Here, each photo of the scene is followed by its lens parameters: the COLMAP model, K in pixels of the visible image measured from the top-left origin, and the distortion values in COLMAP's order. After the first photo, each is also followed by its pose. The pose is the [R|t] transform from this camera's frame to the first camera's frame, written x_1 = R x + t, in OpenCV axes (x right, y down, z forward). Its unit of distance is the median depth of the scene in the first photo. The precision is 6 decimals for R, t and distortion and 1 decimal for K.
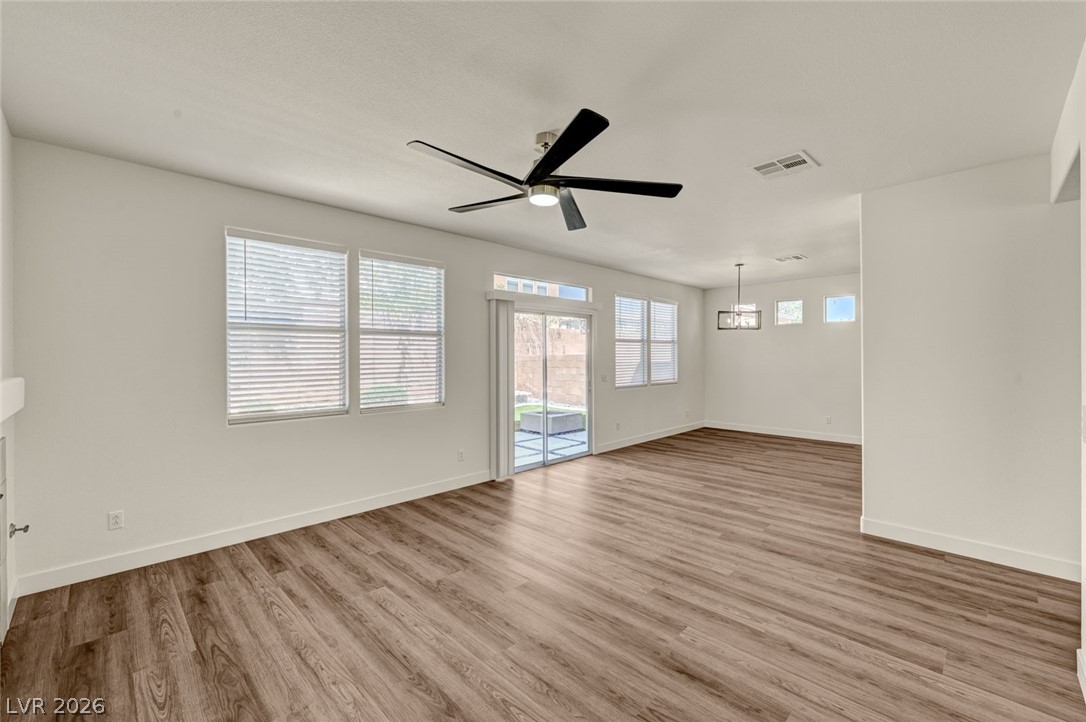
lens RADIAL K [[459.0, 0, 549.1], [0, 459.0, 345.4], [0, 0, 1]] dist [-0.002127, 0.001966]
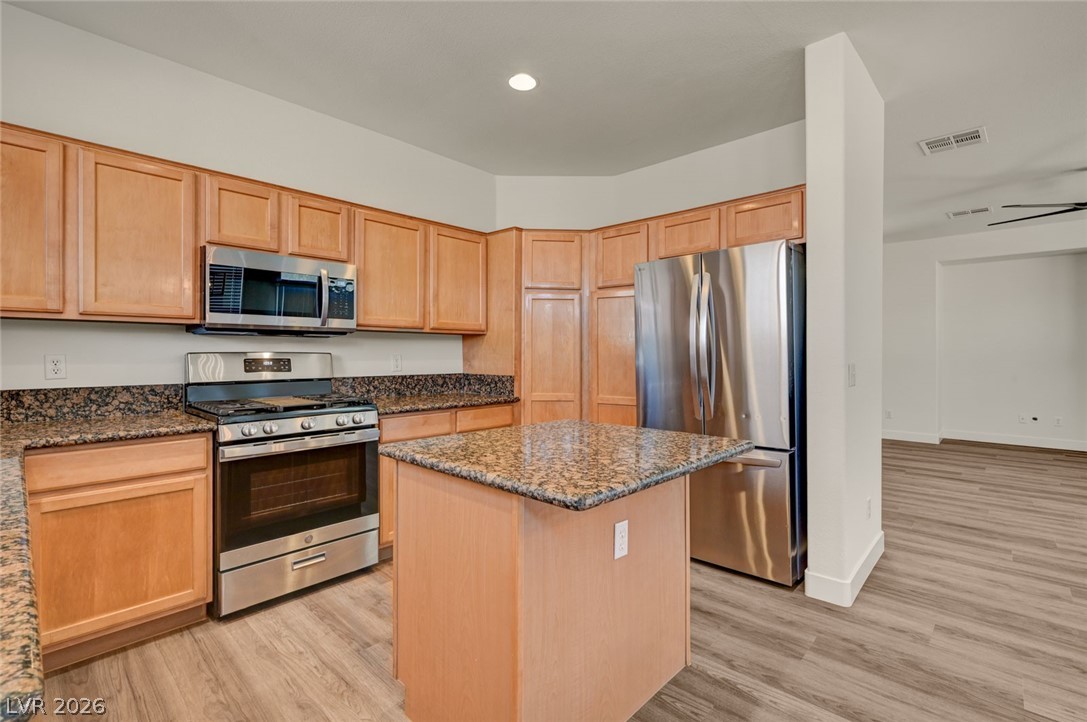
lens RADIAL K [[488.2, 0, 544.9], [0, 488.2, 354.6], [0, 0, 1]] dist [0.000335, 0.001460]
pose [[-0.999561, 0.009328, -0.028134, 0.956538], [0.010098, 0.999575, -0.027331, 0.072806], [0.027867, -0.027603, -0.999230, 1.368066]]
